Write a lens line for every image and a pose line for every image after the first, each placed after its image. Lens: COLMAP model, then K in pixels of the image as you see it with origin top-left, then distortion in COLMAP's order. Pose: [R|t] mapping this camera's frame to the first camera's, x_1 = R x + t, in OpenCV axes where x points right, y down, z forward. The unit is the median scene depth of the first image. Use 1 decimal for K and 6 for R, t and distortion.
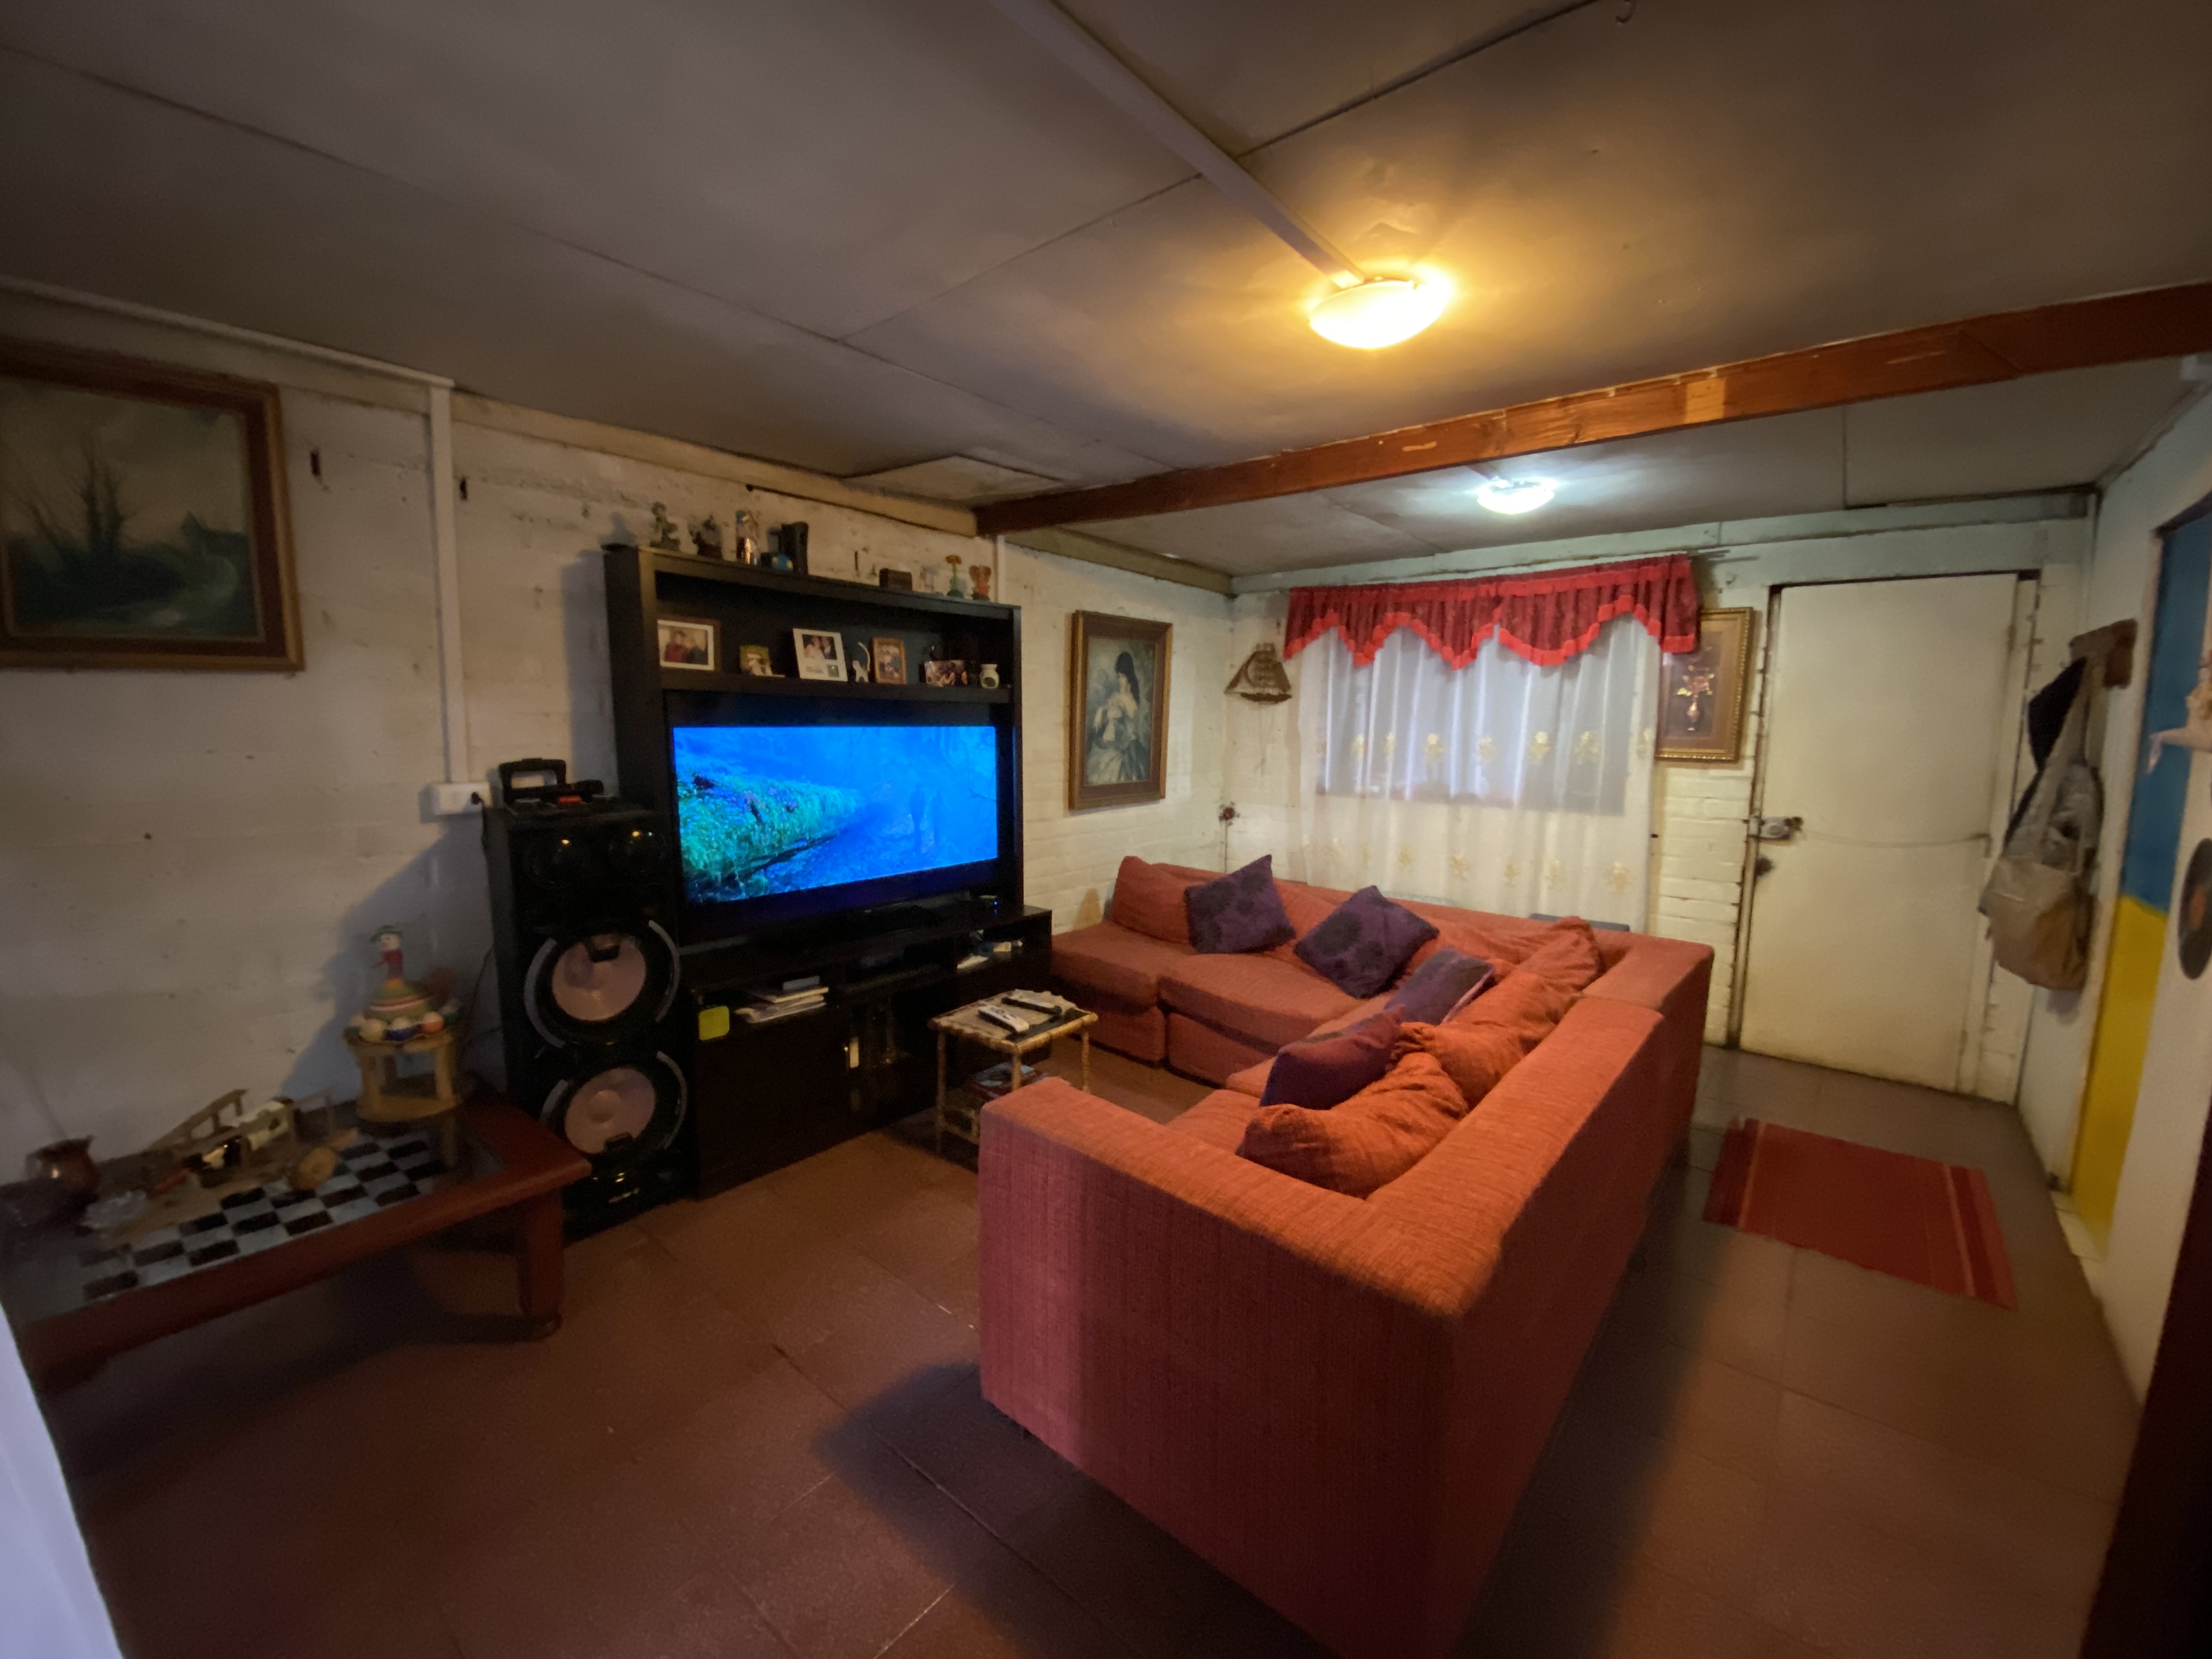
lens RADIAL K [[880.7, 0, 1101.2], [0, 880.7, 830.0], [0, 0, 1]] dist [0.023329, -0.022584]
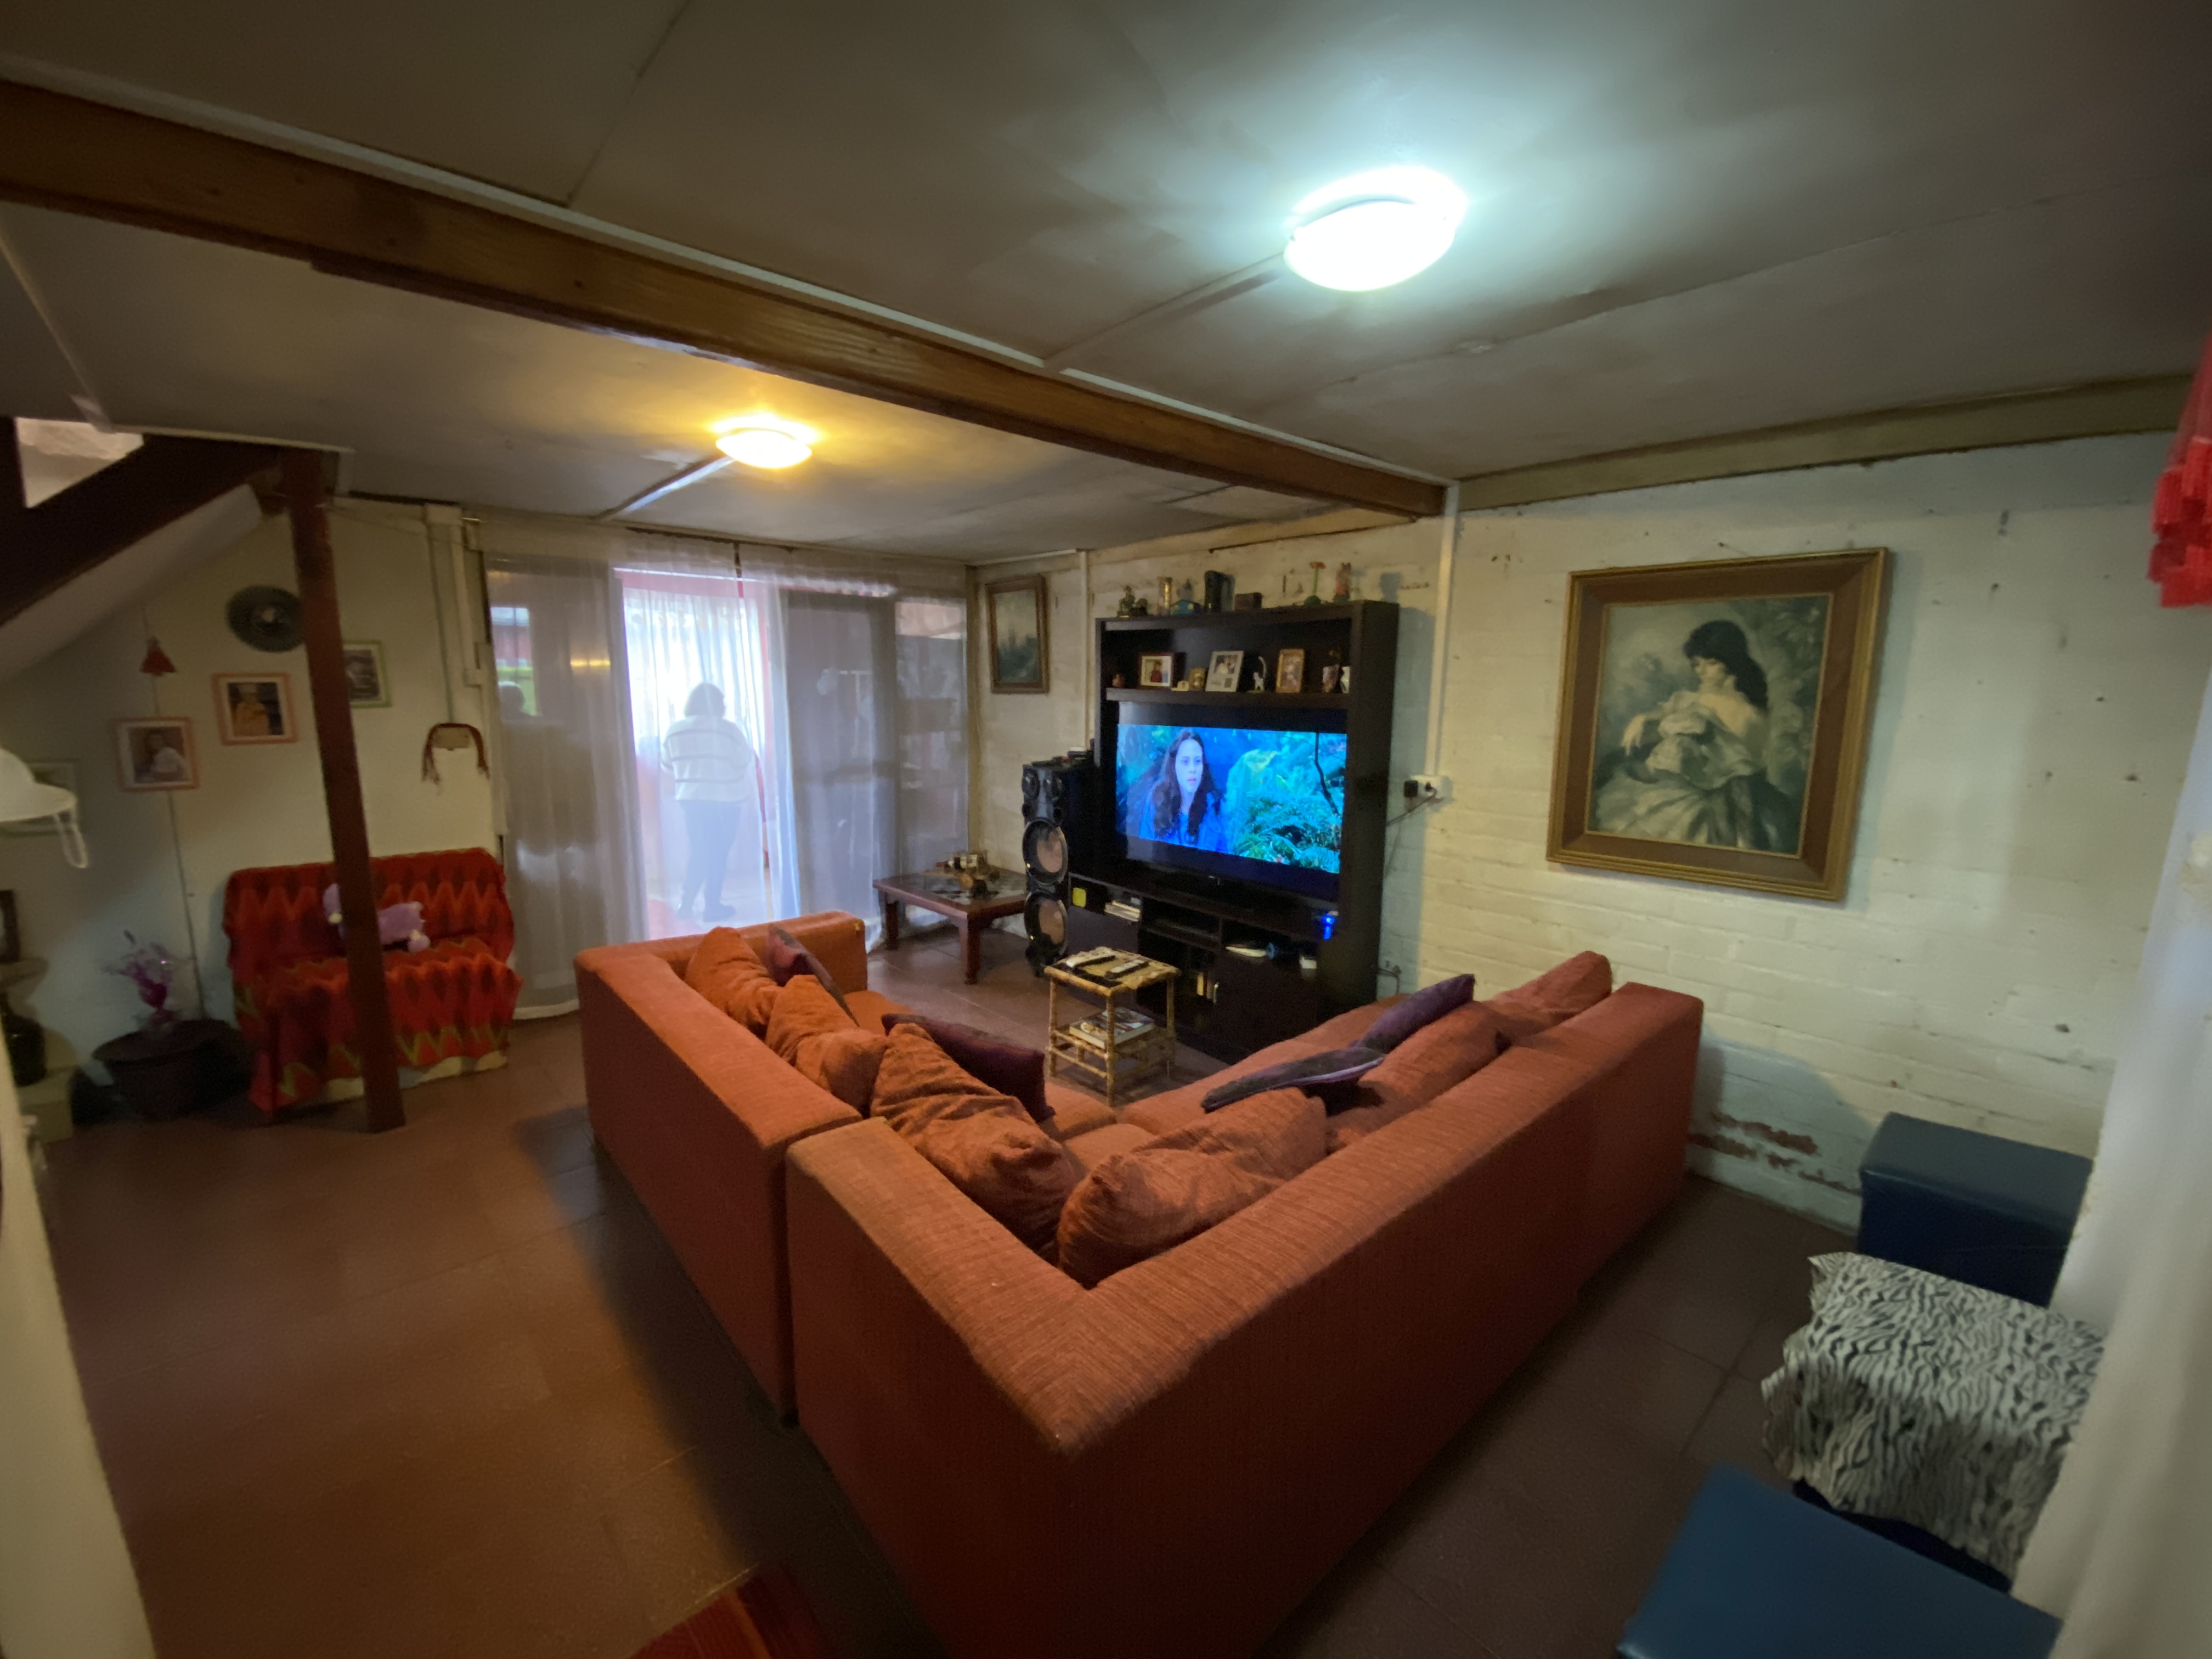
lens RADIAL K [[880.7, 0, 1101.2], [0, 880.7, 830.0], [0, 0, 1]] dist [0.023329, -0.022584]
pose [[-0.143806, 0.147928, -0.978487, 0.689315], [-0.133863, 0.976769, 0.167342, -0.113791], [0.980510, 0.155048, -0.120663, 0.711732]]
